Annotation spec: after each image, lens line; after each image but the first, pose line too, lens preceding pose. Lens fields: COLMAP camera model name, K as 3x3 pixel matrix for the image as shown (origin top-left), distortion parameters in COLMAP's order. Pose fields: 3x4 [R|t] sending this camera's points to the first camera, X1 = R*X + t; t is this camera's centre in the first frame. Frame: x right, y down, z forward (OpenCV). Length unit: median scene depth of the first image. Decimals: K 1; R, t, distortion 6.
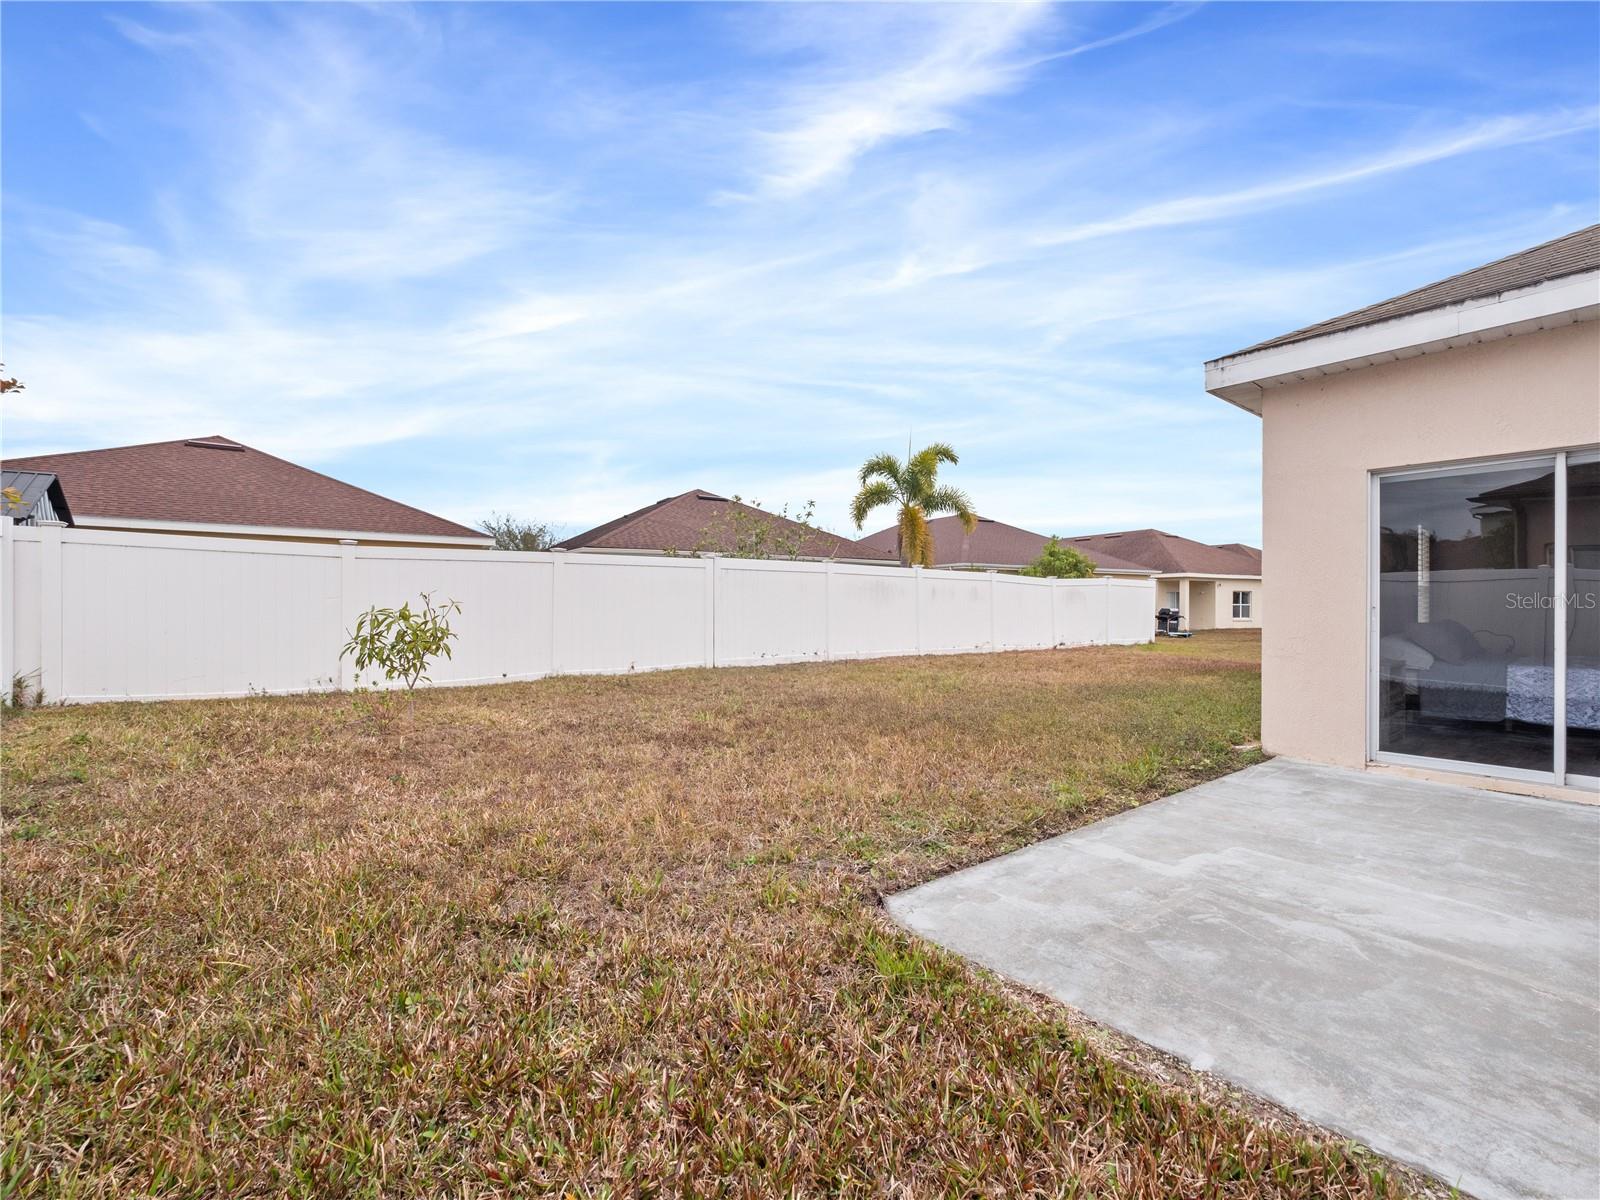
lens RADIAL K [[685.3, 0, 793.7], [0, 685.3, 605.8], [0, 0, 1]] dist [-0.001954, -0.000350]
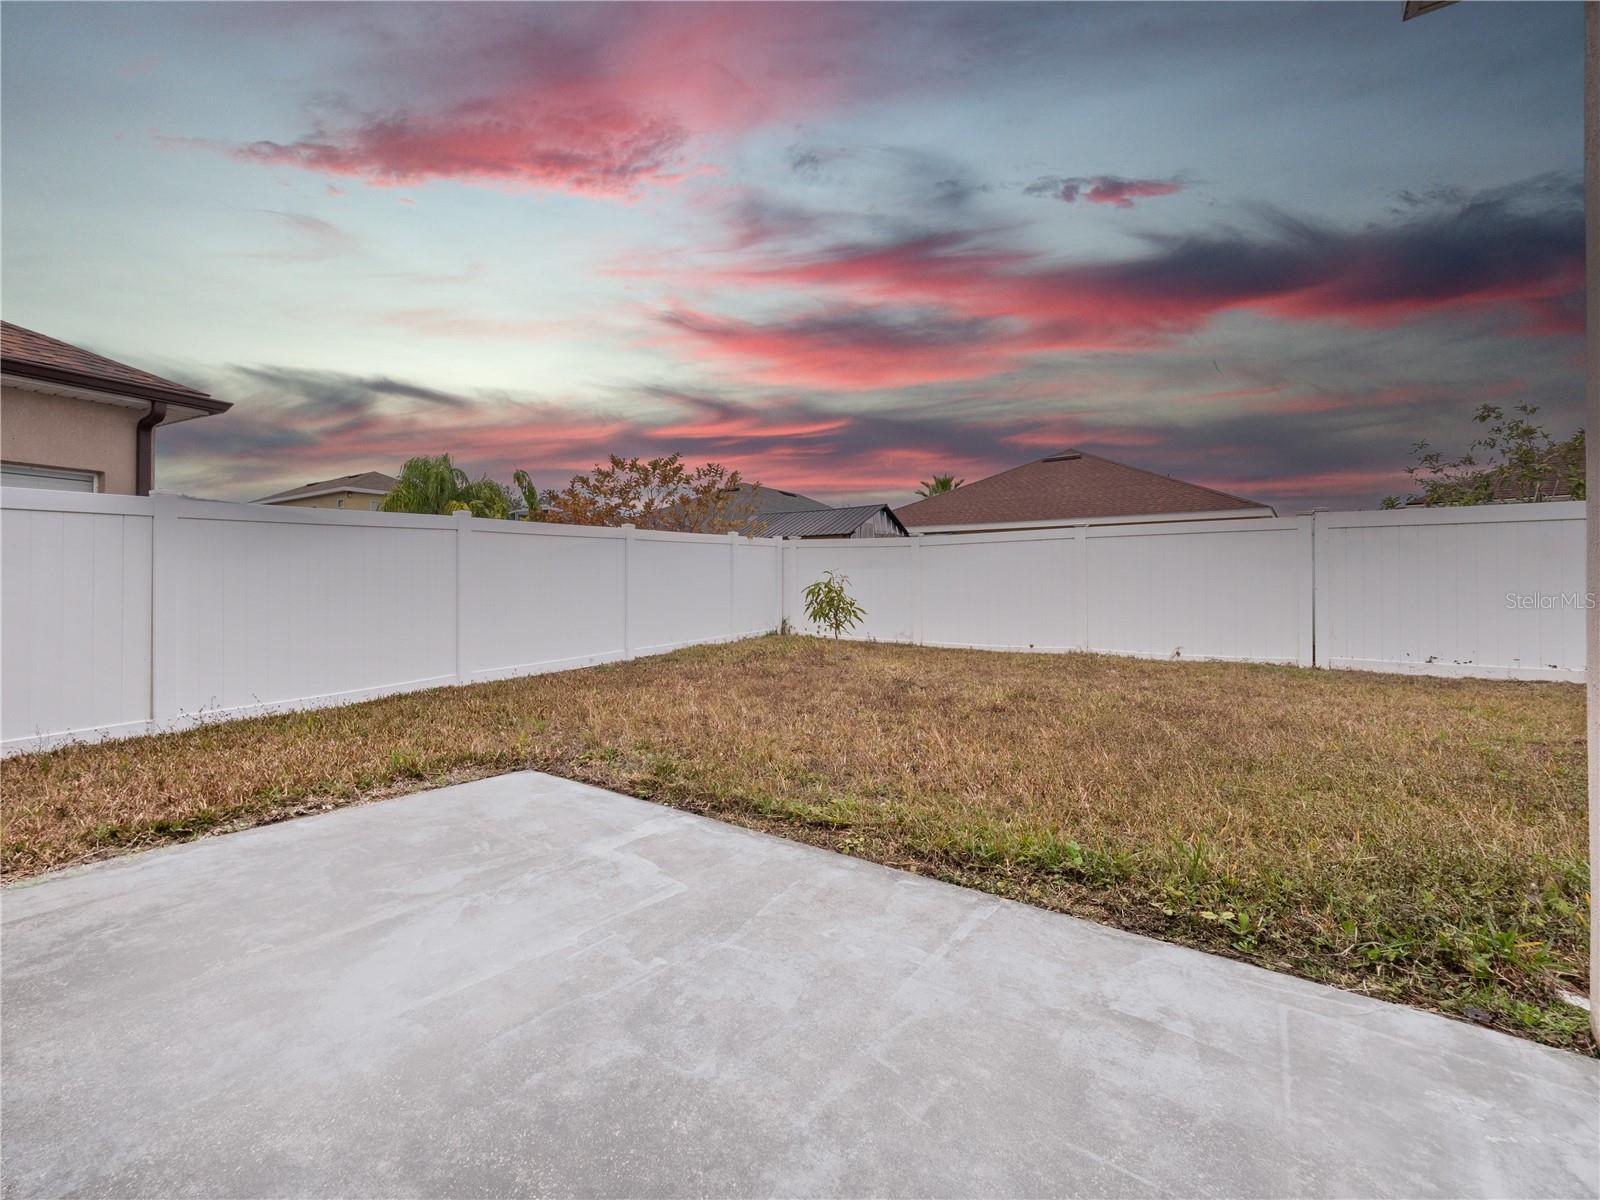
lens RADIAL K [[672.9, 0, 797.2], [0, 672.9, 597.0], [0, 0, 1]] dist [-0.002459, -0.000402]
pose [[0.298636, 0.017304, -0.954210, 1.384570], [-0.003505, 0.999849, 0.017035, 0.015601], [0.954361, -0.001743, 0.298652, 0.888850]]
